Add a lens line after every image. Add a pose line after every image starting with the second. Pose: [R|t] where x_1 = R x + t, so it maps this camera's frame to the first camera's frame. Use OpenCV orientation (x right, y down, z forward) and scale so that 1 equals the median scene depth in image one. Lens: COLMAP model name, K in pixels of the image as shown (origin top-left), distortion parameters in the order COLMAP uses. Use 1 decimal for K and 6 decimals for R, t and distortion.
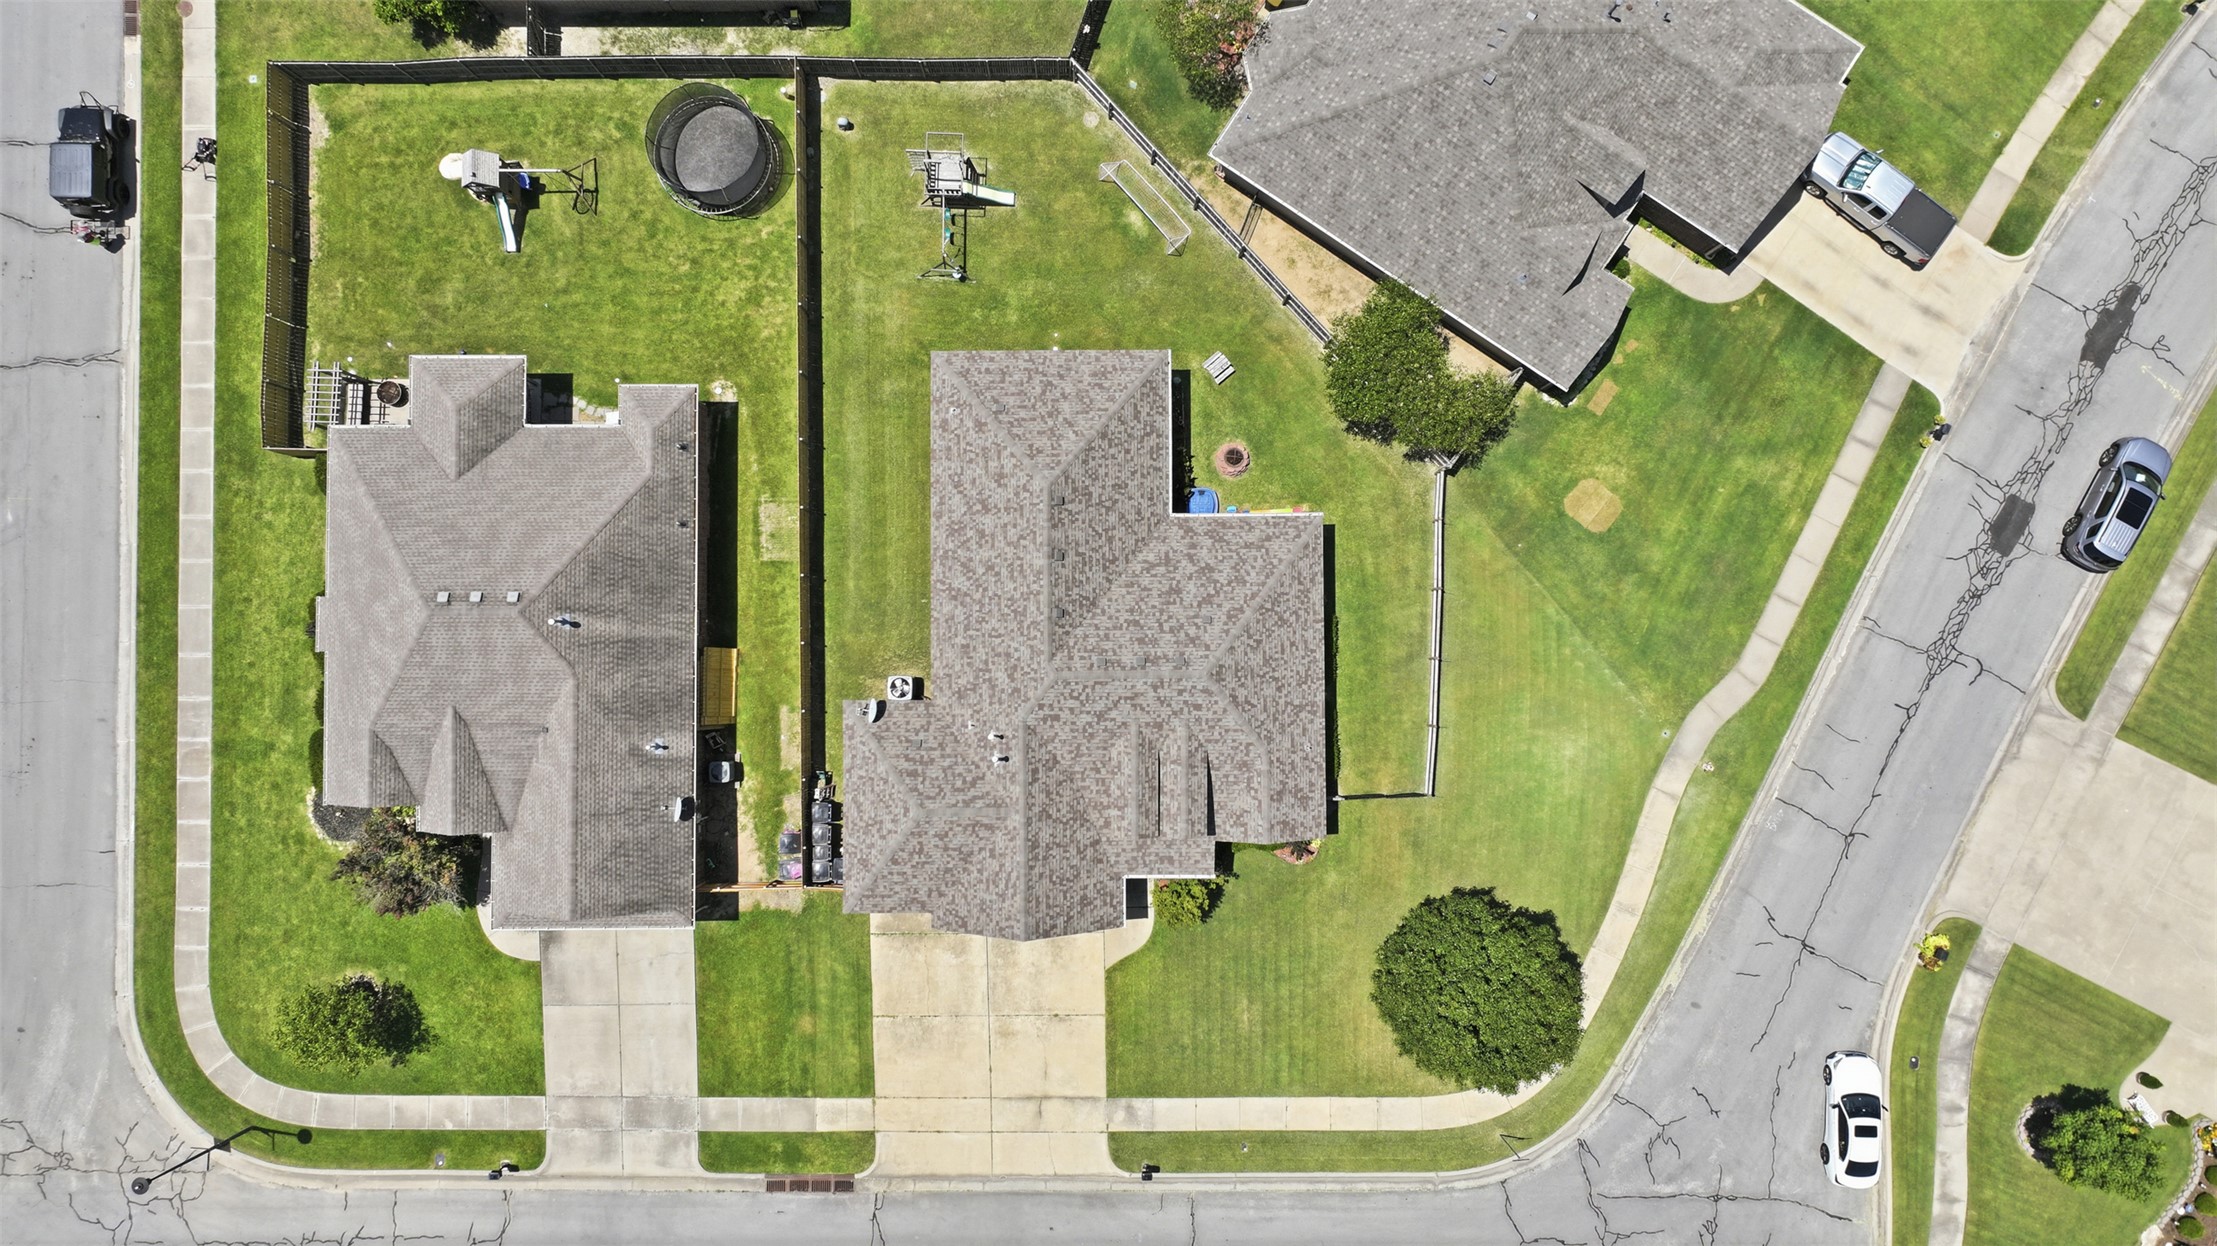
lens RADIAL K [[1569.5, 0, 1109.3], [0, 1569.5, 623.0], [0, 0, 1]] dist [0.001887, -0.001114]
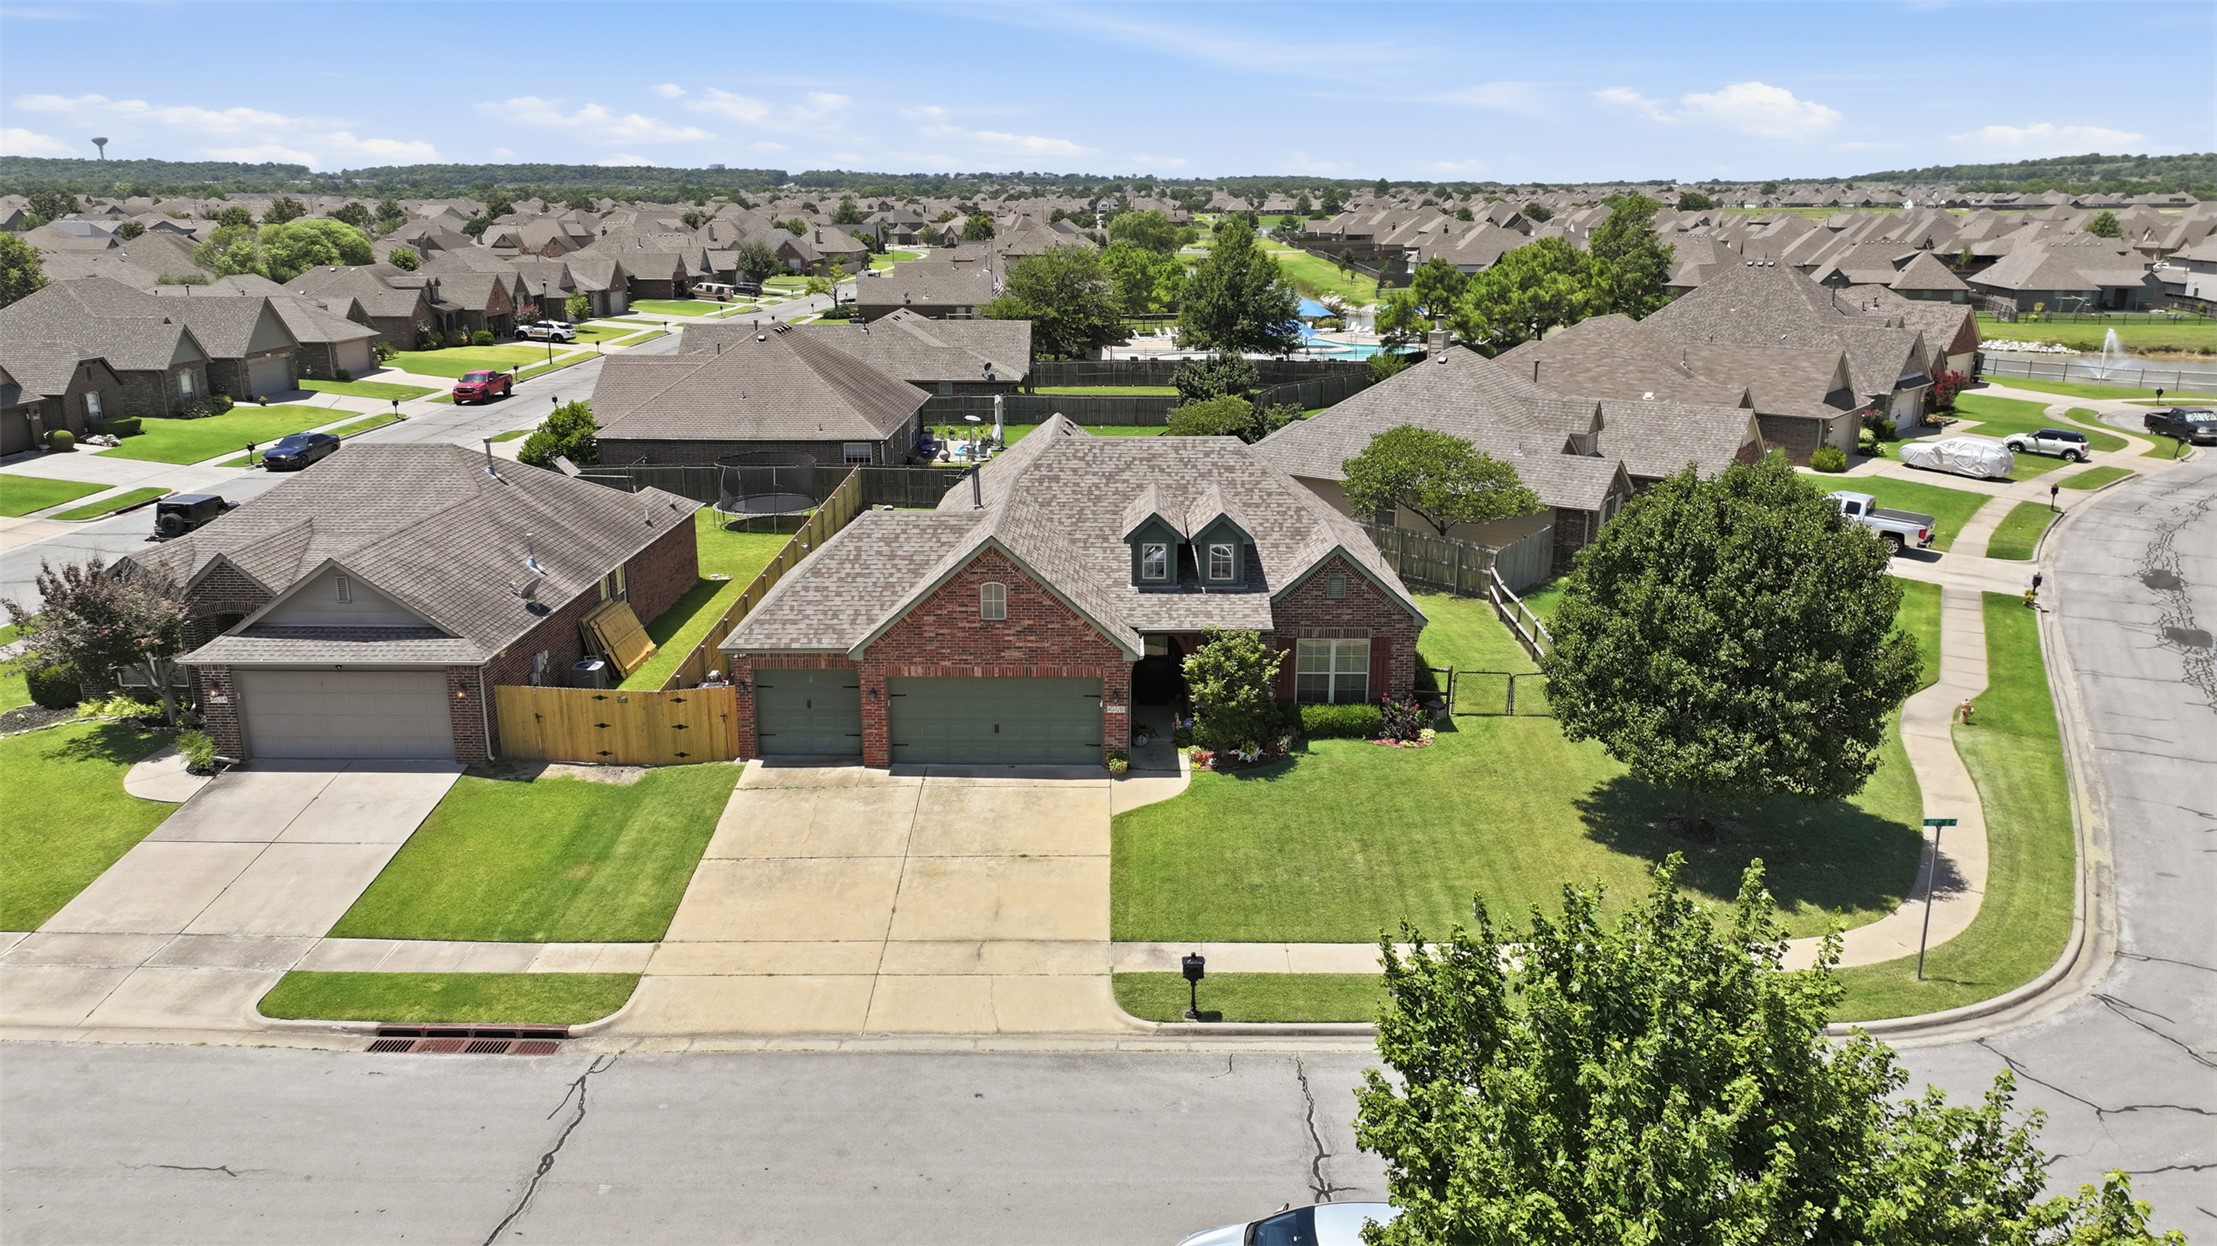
lens RADIAL K [[1569.5, 0, 1108.5], [0, 1569.5, 622.8], [0, 0, 1]] dist [0.001887, -0.001114]
pose [[0.999850, -0.001346, -0.017278, 0.007095], [-0.016212, 0.279719, -0.959945, 0.824943], [0.006125, 0.960081, 0.279655, 0.814909]]
